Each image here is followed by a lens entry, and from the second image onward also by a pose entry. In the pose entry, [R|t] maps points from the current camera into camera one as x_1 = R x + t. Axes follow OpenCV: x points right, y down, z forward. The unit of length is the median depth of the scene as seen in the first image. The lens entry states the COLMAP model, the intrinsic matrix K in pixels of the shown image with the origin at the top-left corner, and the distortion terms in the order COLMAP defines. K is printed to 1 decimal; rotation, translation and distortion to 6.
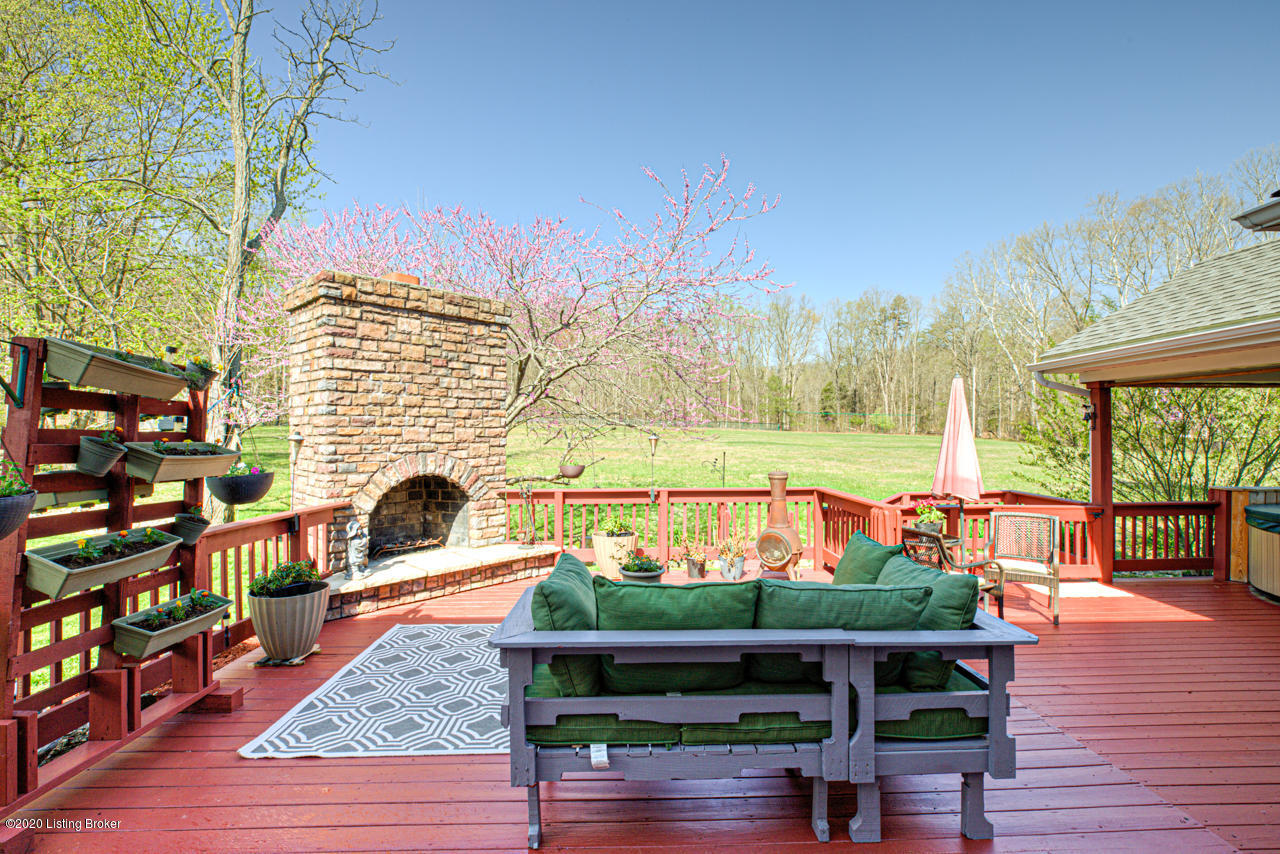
lens RADIAL K [[580.1, 0, 646.3], [0, 580.1, 428.5], [0, 0, 1]] dist [-0.017521, 0.000894]
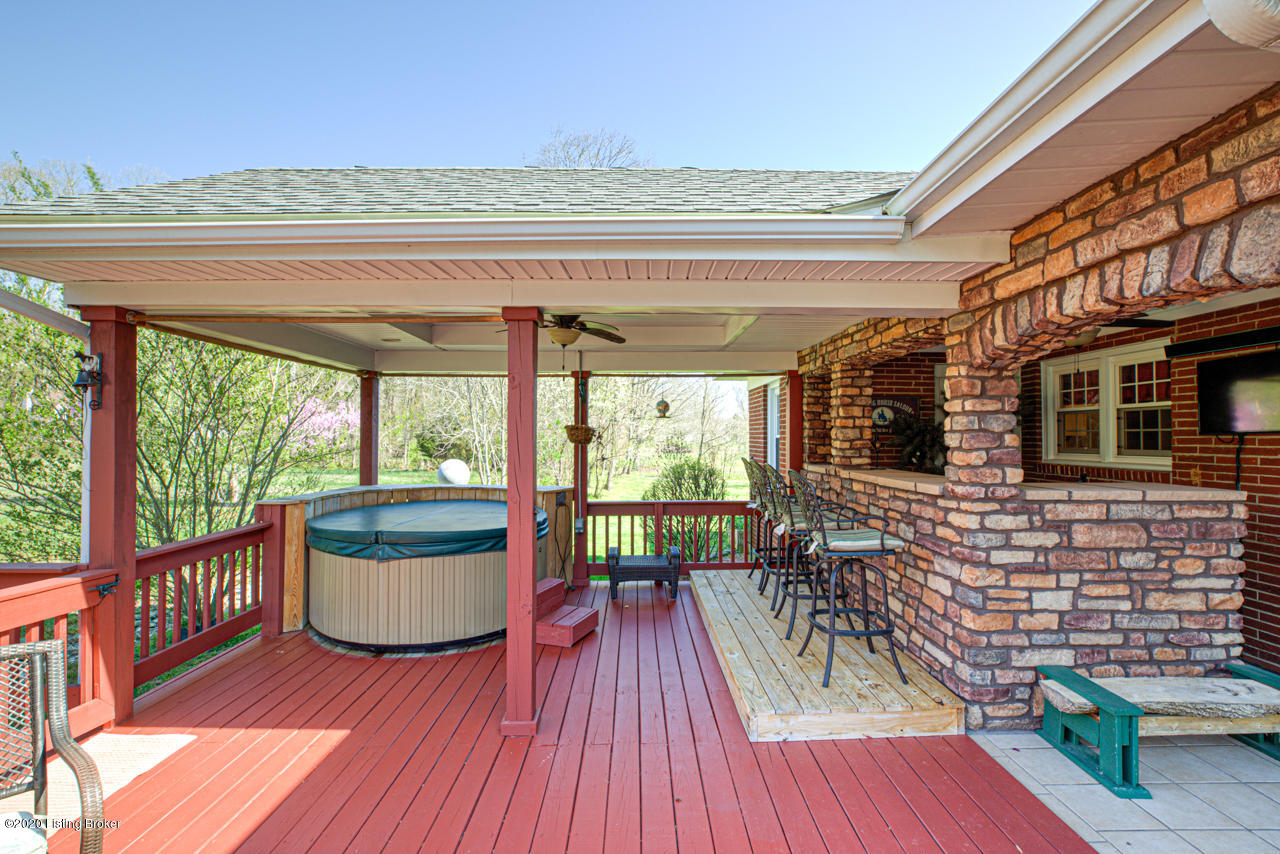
lens RADIAL K [[580.1, 0, 643.0], [0, 580.1, 428.9], [0, 0, 1]] dist [-0.017521, 0.000894]
pose [[0.020214, 0.016900, 0.999653, 0.324037], [-0.010511, 0.999805, -0.016690, 0.022552], [-0.999740, -0.010170, 0.020388, 0.549944]]
